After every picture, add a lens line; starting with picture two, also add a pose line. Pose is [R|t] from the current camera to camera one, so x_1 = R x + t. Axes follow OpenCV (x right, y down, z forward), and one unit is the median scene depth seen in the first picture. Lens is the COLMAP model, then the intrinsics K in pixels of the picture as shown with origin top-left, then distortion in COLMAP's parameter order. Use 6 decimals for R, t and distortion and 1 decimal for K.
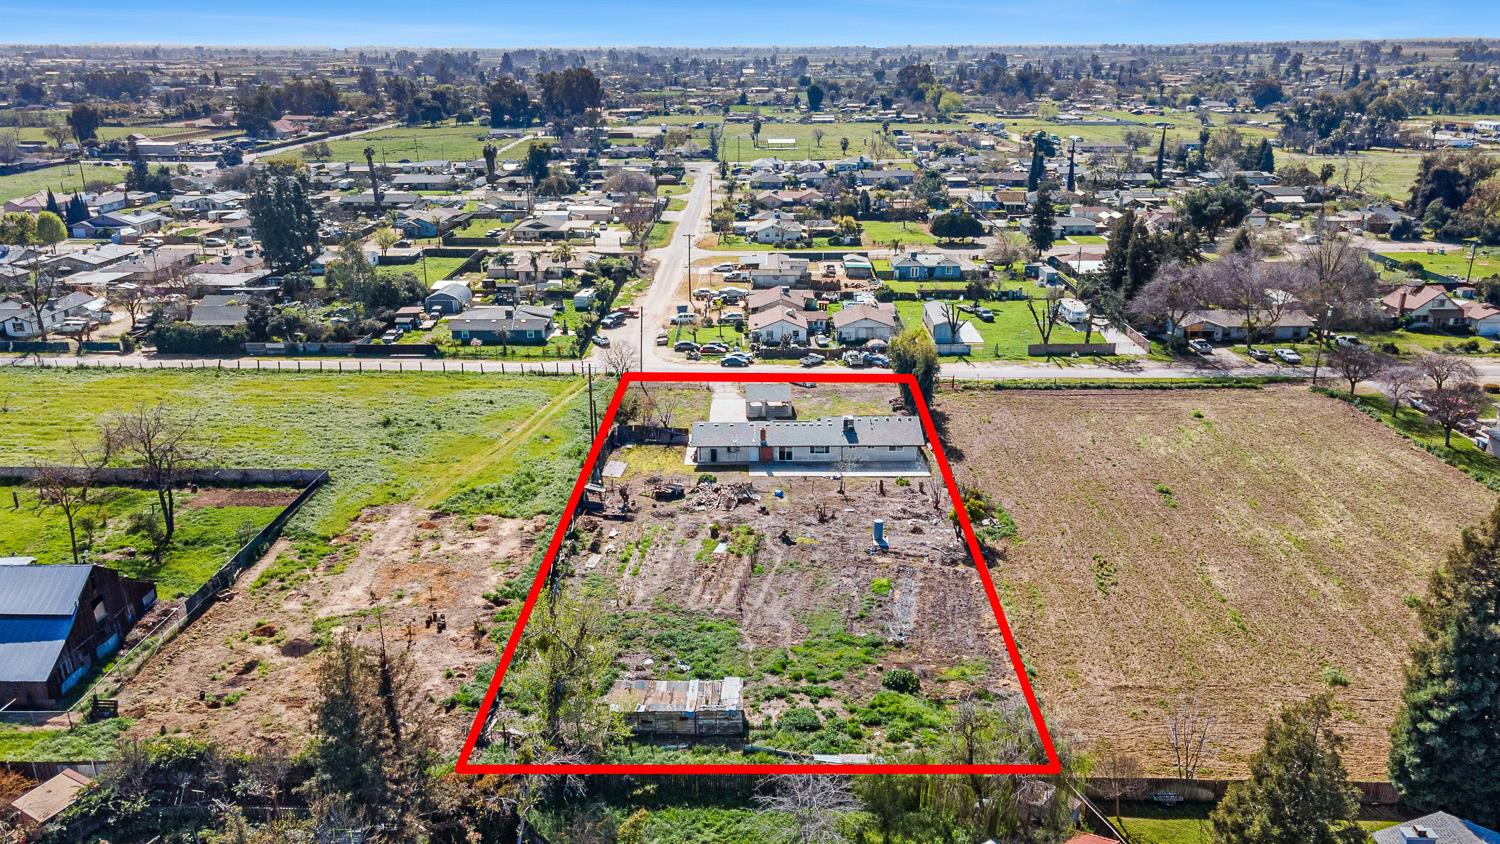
lens RADIAL K [[1095.8, 0, 750.0], [0, 1095.8, 422.0], [0, 0, 1]] dist [0.032825, 0.000690]
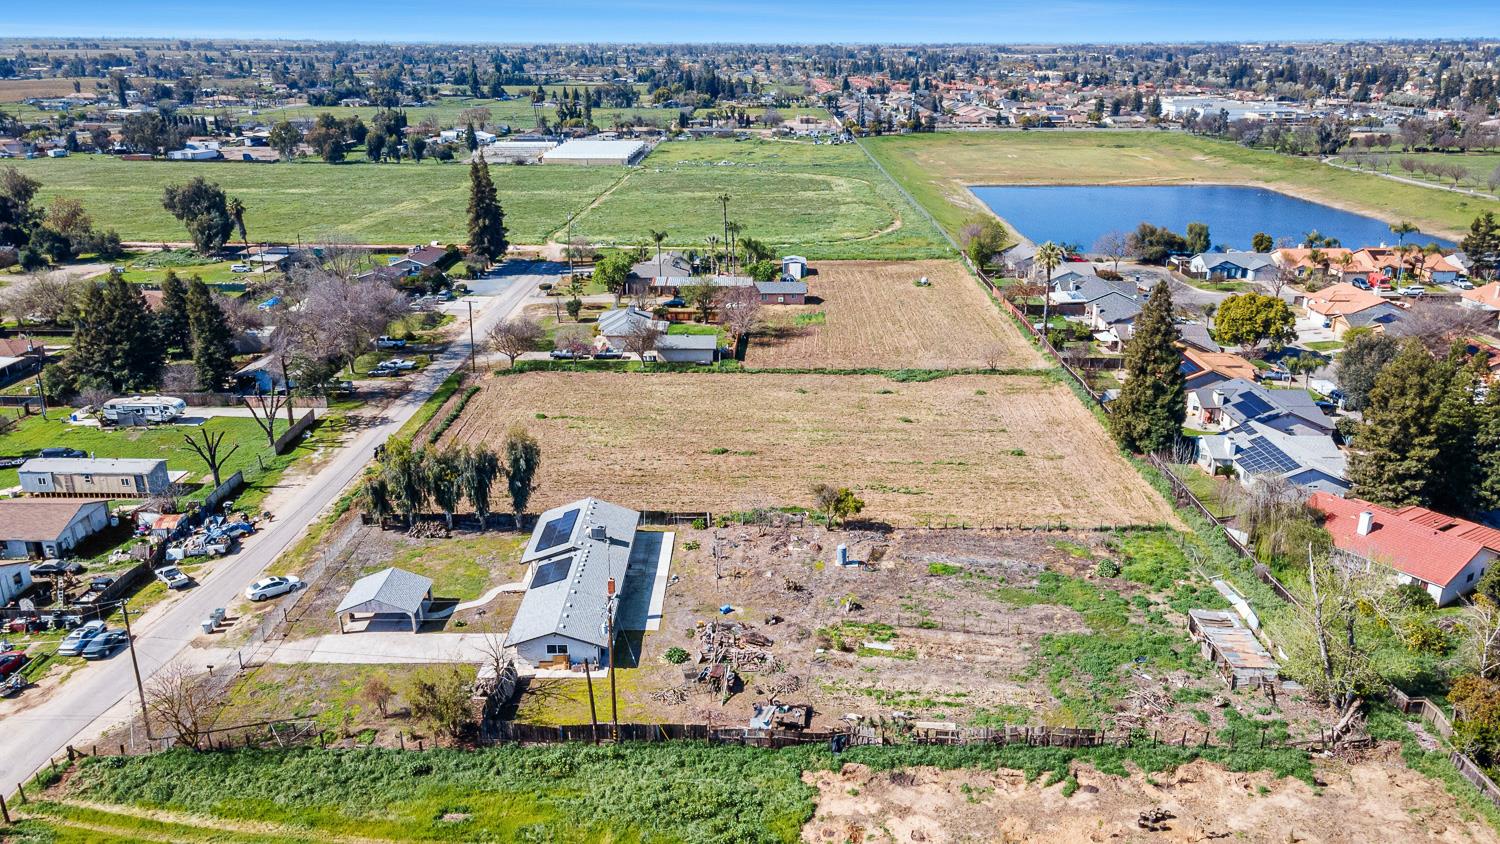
lens RADIAL K [[1095.8, 0, 750.0], [0, 1095.8, 422.0], [0, 0, 1]] dist [0.032825, 0.000690]
pose [[0.001725, -0.323869, 0.946101, -0.542905], [0.320519, 0.896366, 0.306259, -0.237567], [-0.947240, 0.302715, 0.105353, 0.632760]]
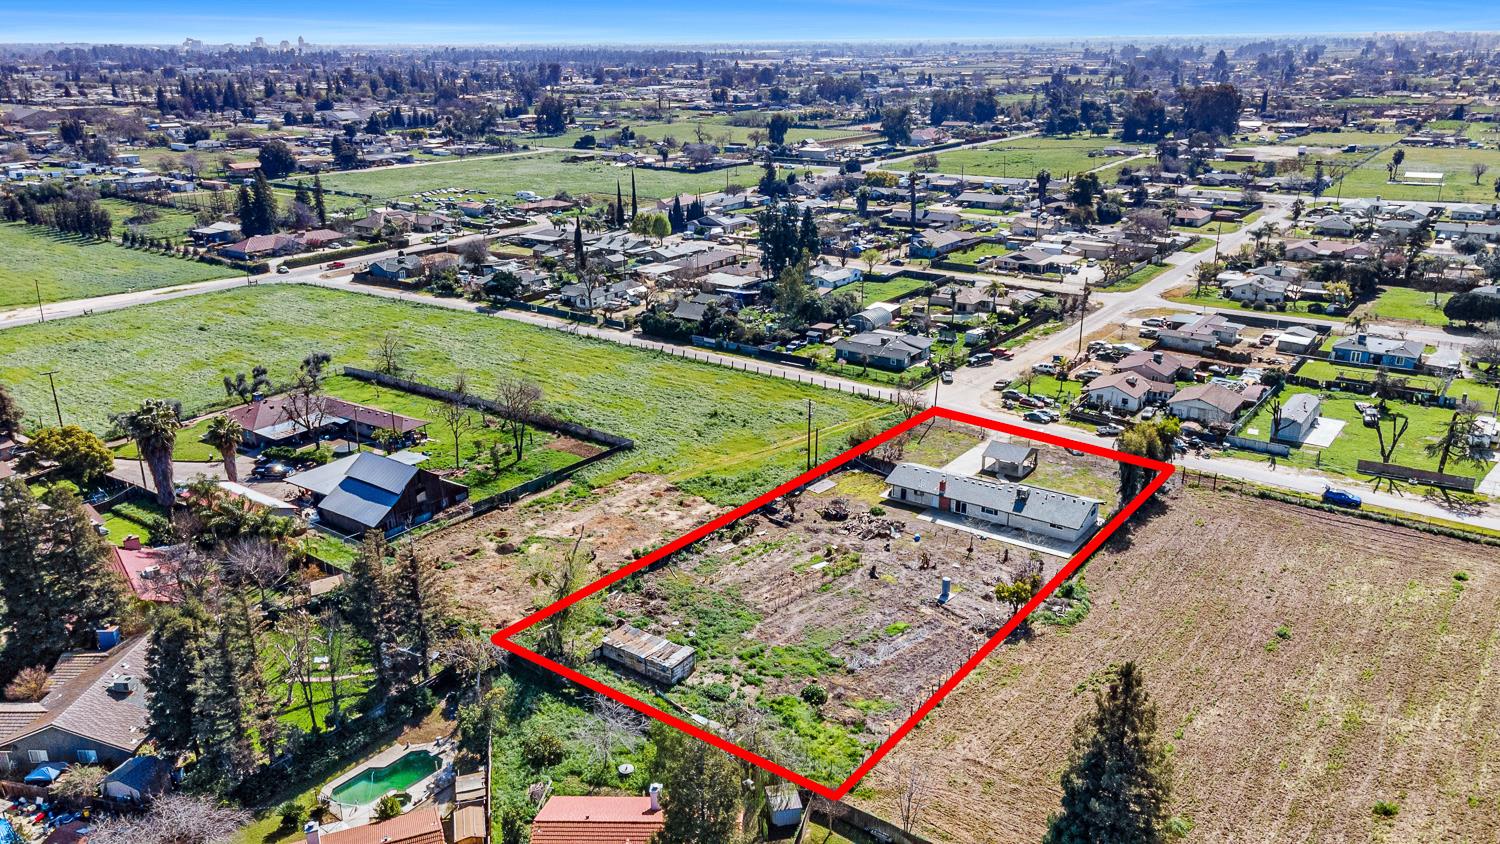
lens RADIAL K [[1095.8, 0, 750.0], [0, 1095.8, 422.0], [0, 0, 1]] dist [0.032825, 0.000690]
pose [[0.809934, 0.189238, -0.555154, 0.378950], [-0.183726, 0.980741, 0.066267, -0.074639], [0.557002, 0.048324, 0.829104, -0.055278]]
